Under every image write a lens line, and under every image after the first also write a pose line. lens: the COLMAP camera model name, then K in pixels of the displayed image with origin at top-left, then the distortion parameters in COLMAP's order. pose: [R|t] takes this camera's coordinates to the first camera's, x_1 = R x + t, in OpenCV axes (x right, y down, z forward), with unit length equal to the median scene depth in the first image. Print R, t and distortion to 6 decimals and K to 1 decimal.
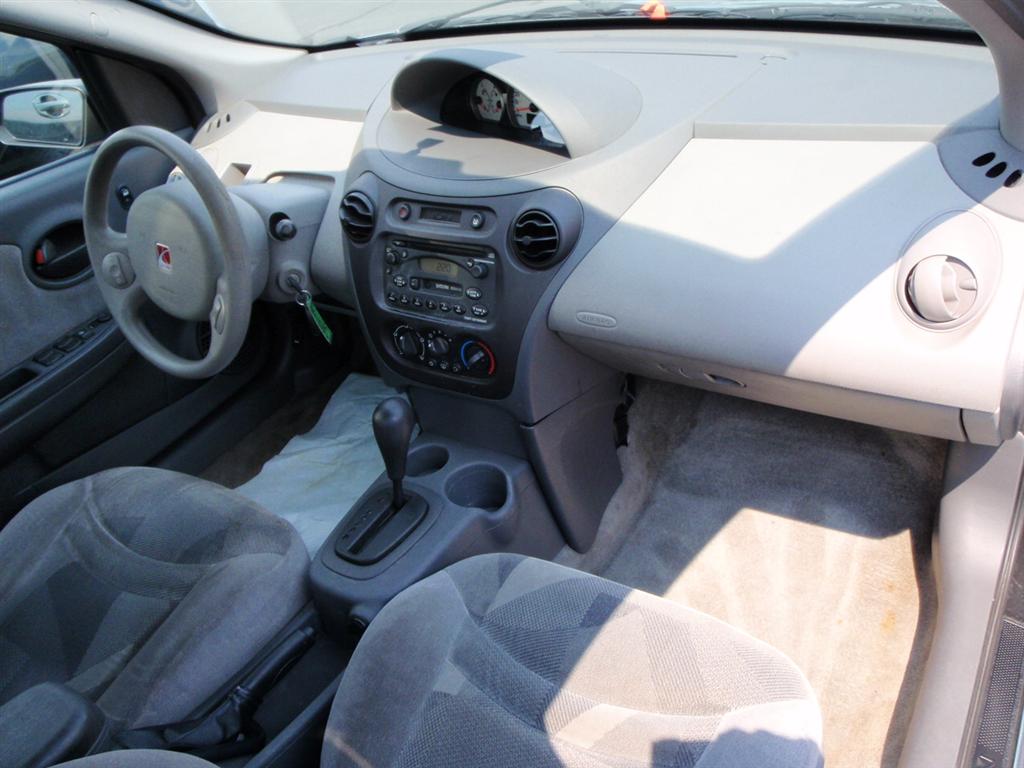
lens RADIAL K [[871.6, 0, 512.0], [0, 871.6, 384.0], [0, 0, 1]] dist [-0.012304, -0.005366]
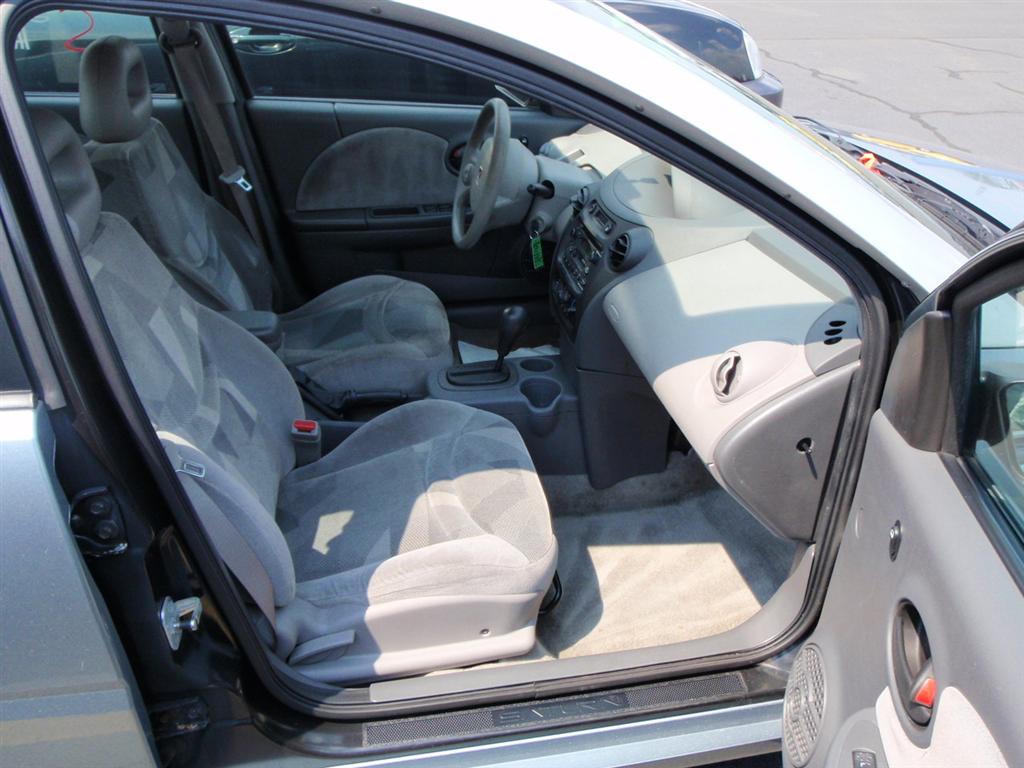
lens RADIAL K [[871.6, 0, 512.0], [0, 871.6, 384.0], [0, 0, 1]] dist [-0.012304, -0.005366]
pose [[0.672408, 0.516673, -0.530015, 0.755998], [-0.534860, 0.834151, 0.134598, -0.071247], [0.511656, 0.192979, 0.837238, -0.294762]]
